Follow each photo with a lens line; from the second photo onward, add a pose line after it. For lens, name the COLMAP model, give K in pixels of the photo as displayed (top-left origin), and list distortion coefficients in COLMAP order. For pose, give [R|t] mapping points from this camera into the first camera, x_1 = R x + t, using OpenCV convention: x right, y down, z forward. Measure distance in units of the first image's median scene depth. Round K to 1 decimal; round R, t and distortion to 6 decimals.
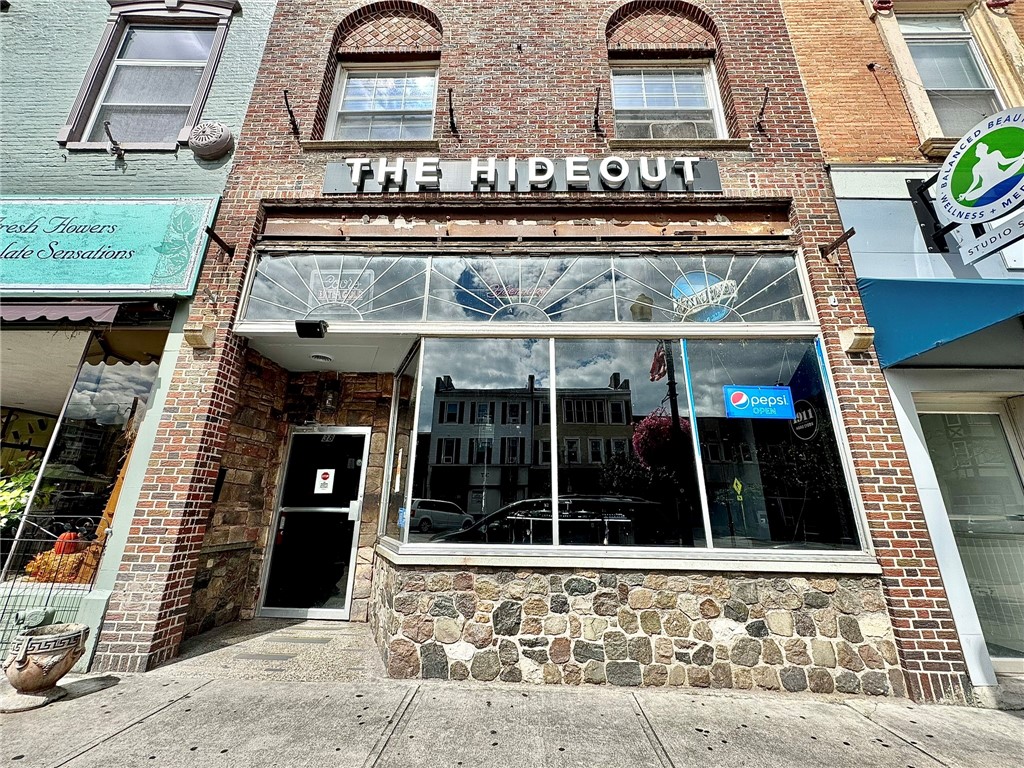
lens RADIAL K [[407.9, 0, 513.1], [0, 407.9, 380.9], [0, 0, 1]] dist [-0.002688, 0.000334]
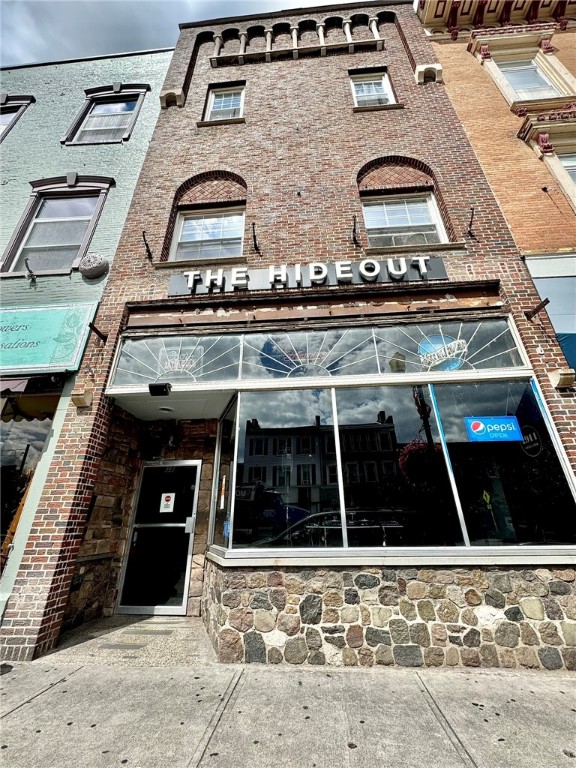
lens RADIAL K [[305.9, 0, 291.4], [0, 305.9, 383.3], [0, 0, 1]] dist [-0.002688, 0.000334]
pose [[0.998276, -0.047364, -0.034677, -0.008568], [0.042769, 0.991482, -0.123021, -0.000278], [0.040208, 0.121326, 0.991798, -0.027847]]
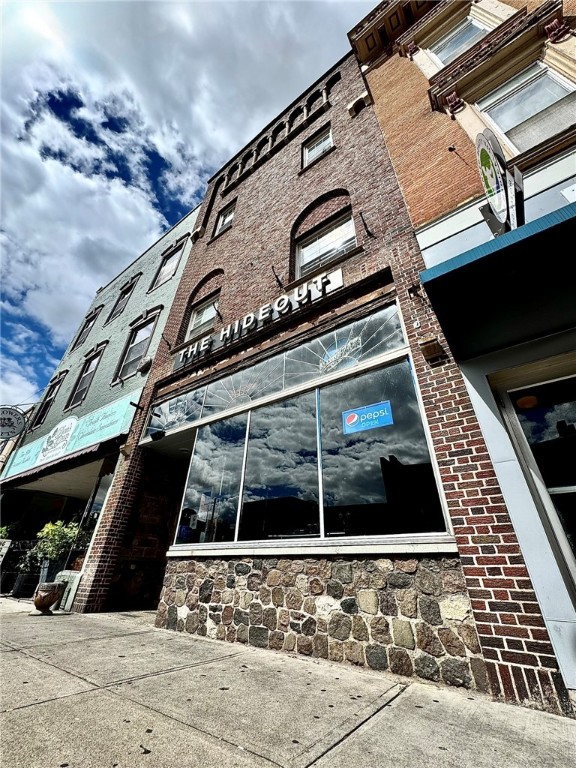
lens RADIAL K [[305.9, 0, 292.0], [0, 305.9, 384.9], [0, 0, 1]] dist [-0.002688, 0.000334]
pose [[0.828264, -0.293370, -0.477402, 0.988974], [0.156459, 0.939186, -0.305697, 0.233493], [0.538051, 0.178504, 0.823794, 0.063708]]
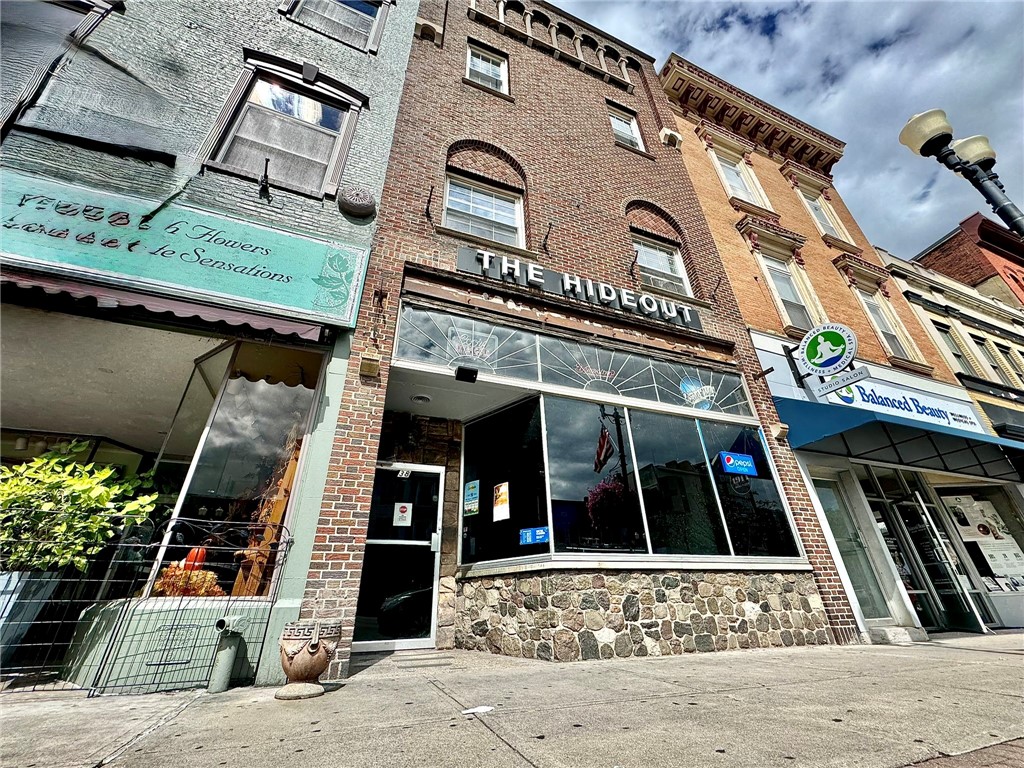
lens RADIAL K [[407.9, 0, 511.5], [0, 407.9, 382.4], [0, 0, 1]] dist [-0.002688, 0.000334]
pose [[0.923569, 0.150568, 0.352633, -0.903866], [-0.079863, 0.975042, -0.207158, 0.156506], [-0.375024, 0.163162, 0.912543, -0.185733]]
